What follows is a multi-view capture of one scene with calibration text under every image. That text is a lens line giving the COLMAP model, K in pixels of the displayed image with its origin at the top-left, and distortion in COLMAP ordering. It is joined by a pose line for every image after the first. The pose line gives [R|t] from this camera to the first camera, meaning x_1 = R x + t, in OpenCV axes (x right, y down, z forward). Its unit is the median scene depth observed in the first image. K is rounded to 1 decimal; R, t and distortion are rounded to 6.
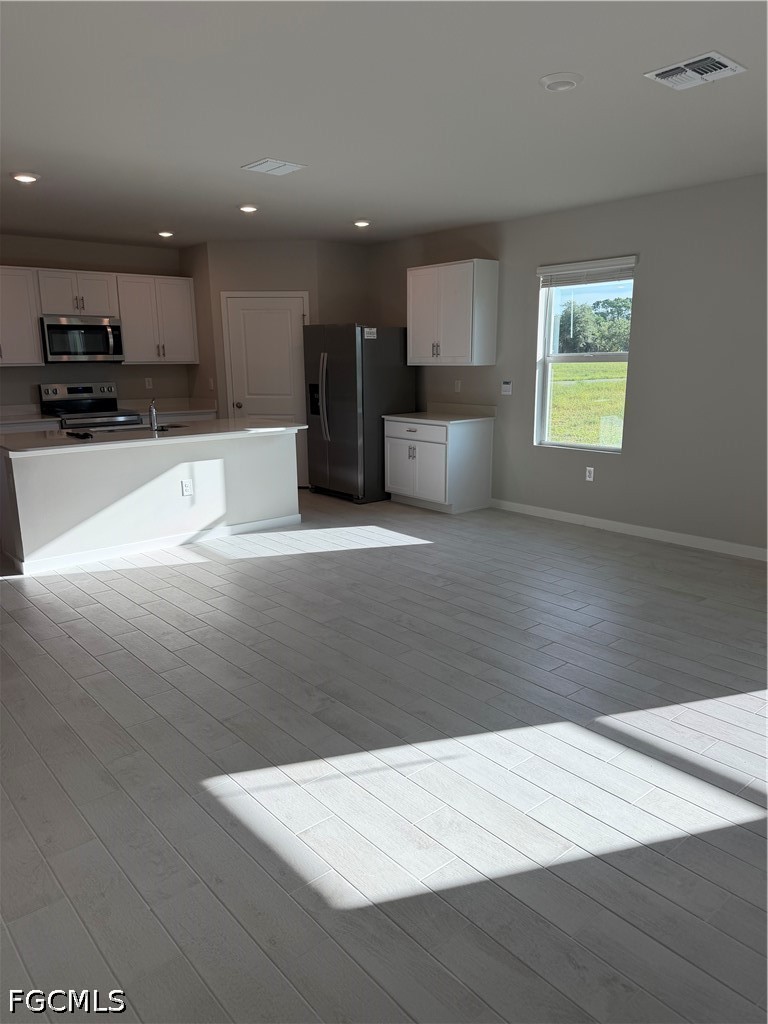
lens RADIAL K [[714.8, 0, 385.9], [0, 714.8, 519.3], [0, 0, 1]] dist [0.091807, -0.109816]
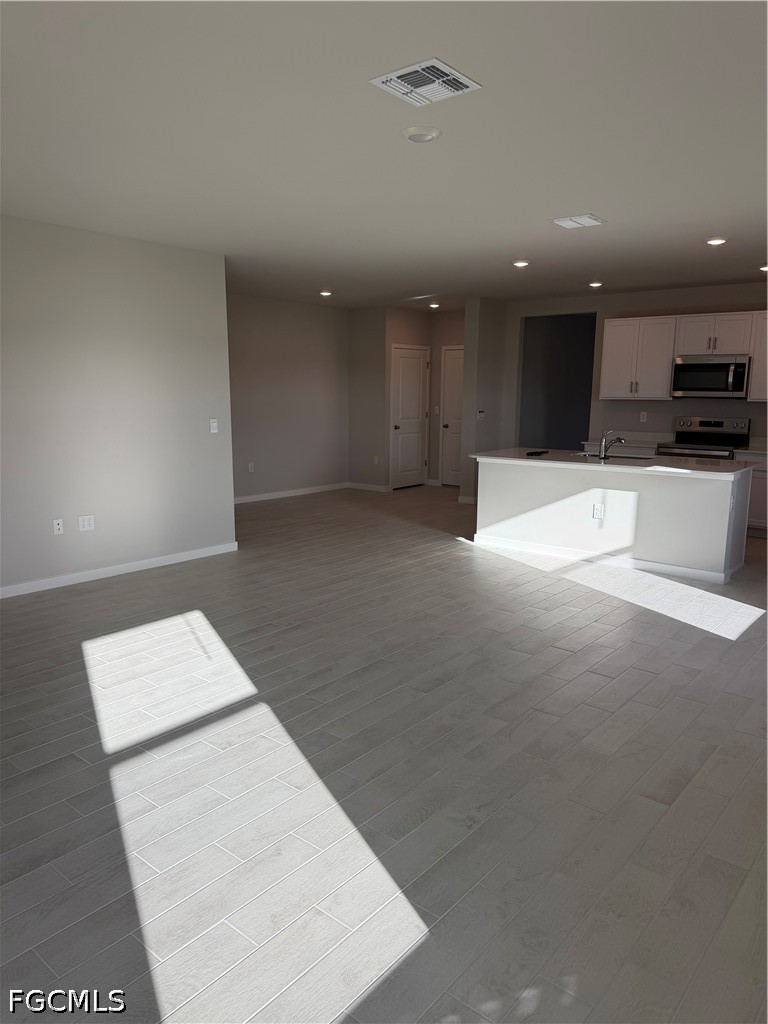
lens RADIAL K [[714.8, 0, 384.2], [0, 714.8, 512.4], [0, 0, 1]] dist [0.091807, -0.109816]
pose [[0.160015, 0.177086, -0.971100, 0.623883], [-0.230747, 0.963231, 0.137629, -0.100422], [0.959766, 0.202055, 0.194993, 0.405119]]
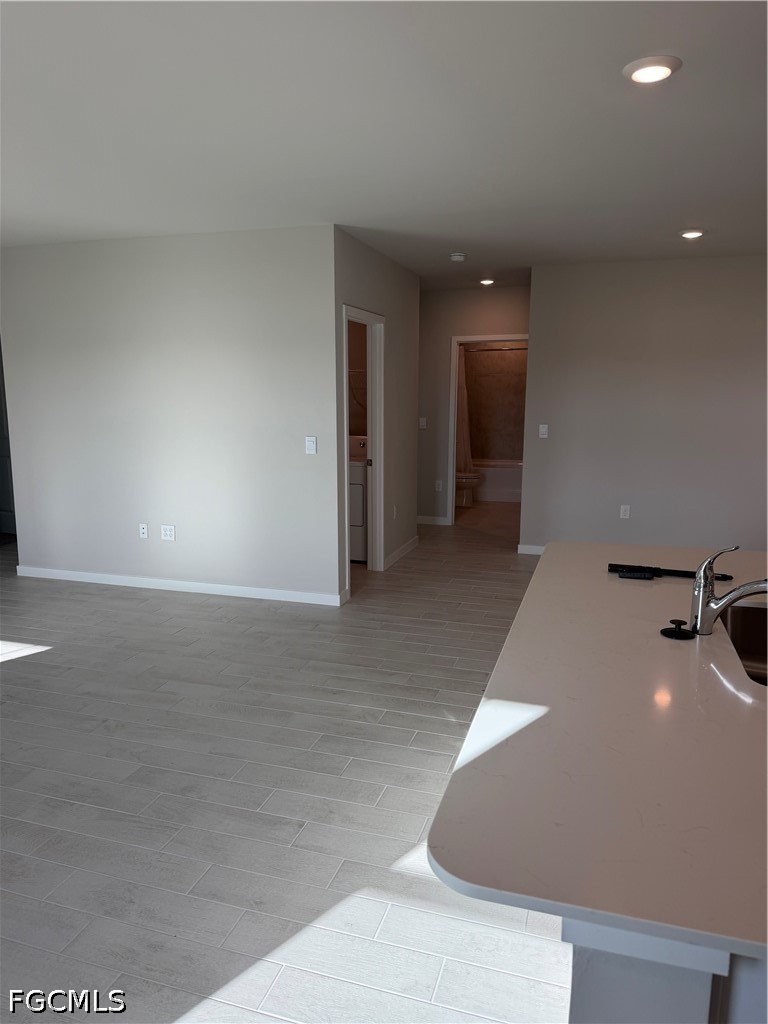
lens RADIAL K [[714.8, 0, 390.0], [0, 714.8, 511.7], [0, 0, 1]] dist [0.091807, -0.109816]
pose [[-0.849692, 0.087512, -0.519967, -0.025962], [-0.118897, 0.928934, 0.350634, -0.236105], [0.513700, 0.359753, -0.778903, 1.004124]]
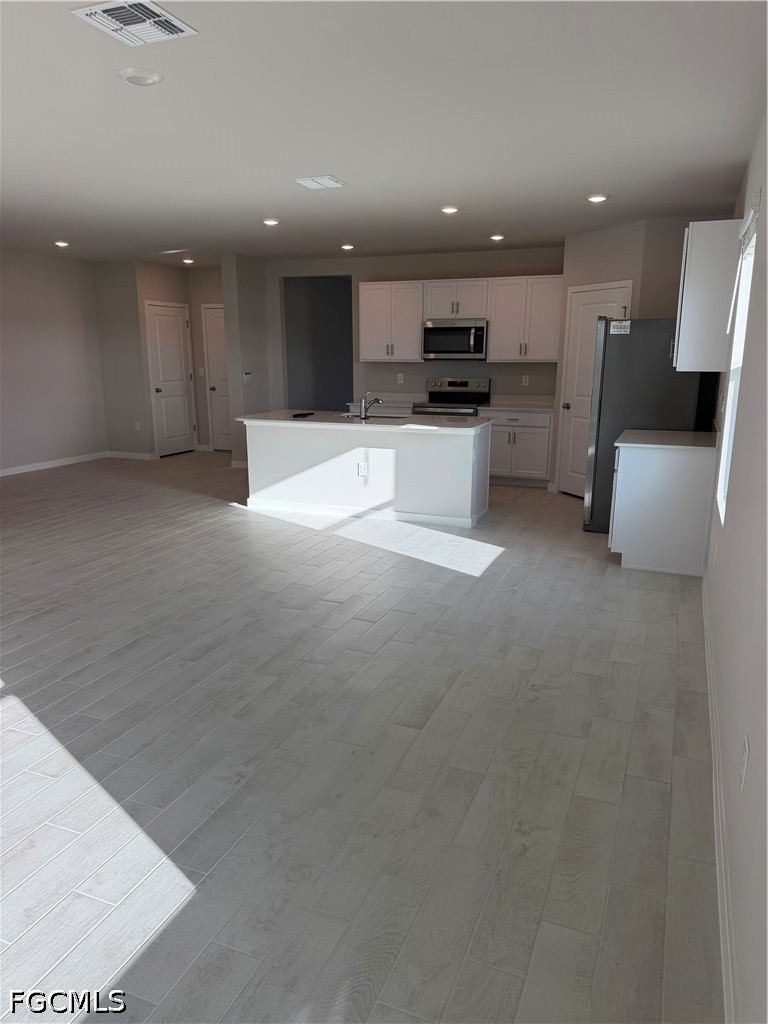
lens RADIAL K [[714.8, 0, 384.8], [0, 714.8, 515.6], [0, 0, 1]] dist [0.091807, -0.109816]
pose [[0.452217, 0.208146, -0.867280, 0.633407], [-0.207998, 0.970188, 0.124389, -0.103208], [0.867316, 0.124142, 0.482029, 0.417628]]
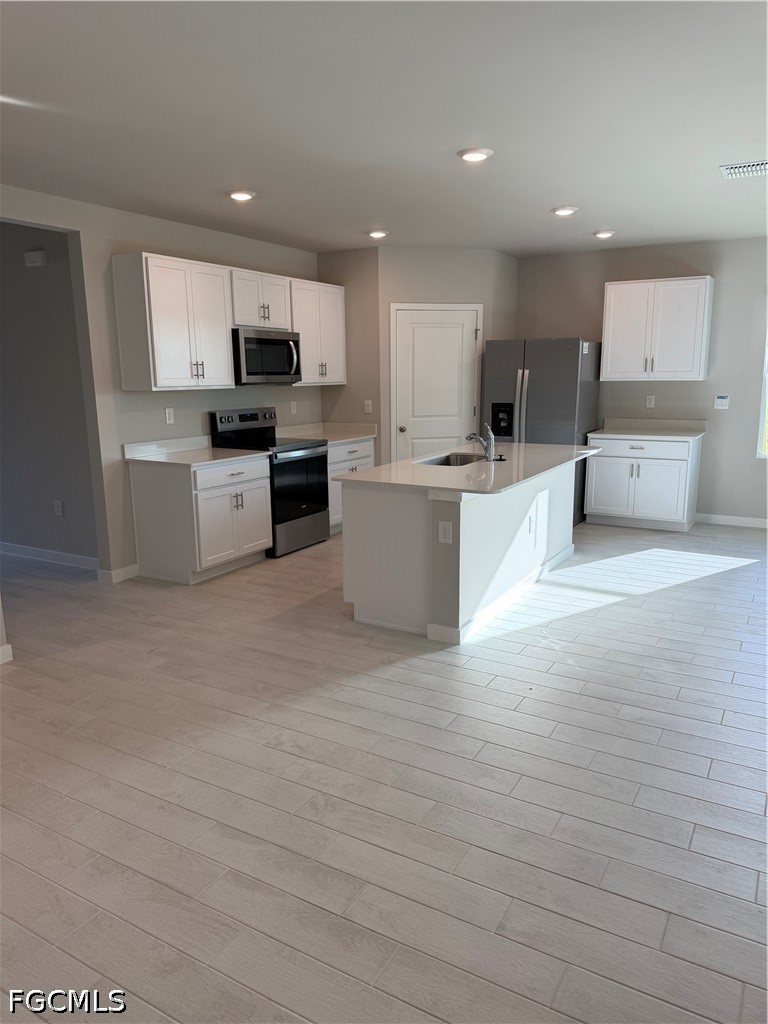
lens RADIAL K [[714.8, 0, 387.3], [0, 714.8, 512.8], [0, 0, 1]] dist [0.091807, -0.109816]
pose [[0.942623, -0.067525, 0.326958, -0.615337], [0.079486, 0.996563, -0.023344, -0.042558], [-0.324258, 0.047993, 0.944750, 0.201976]]
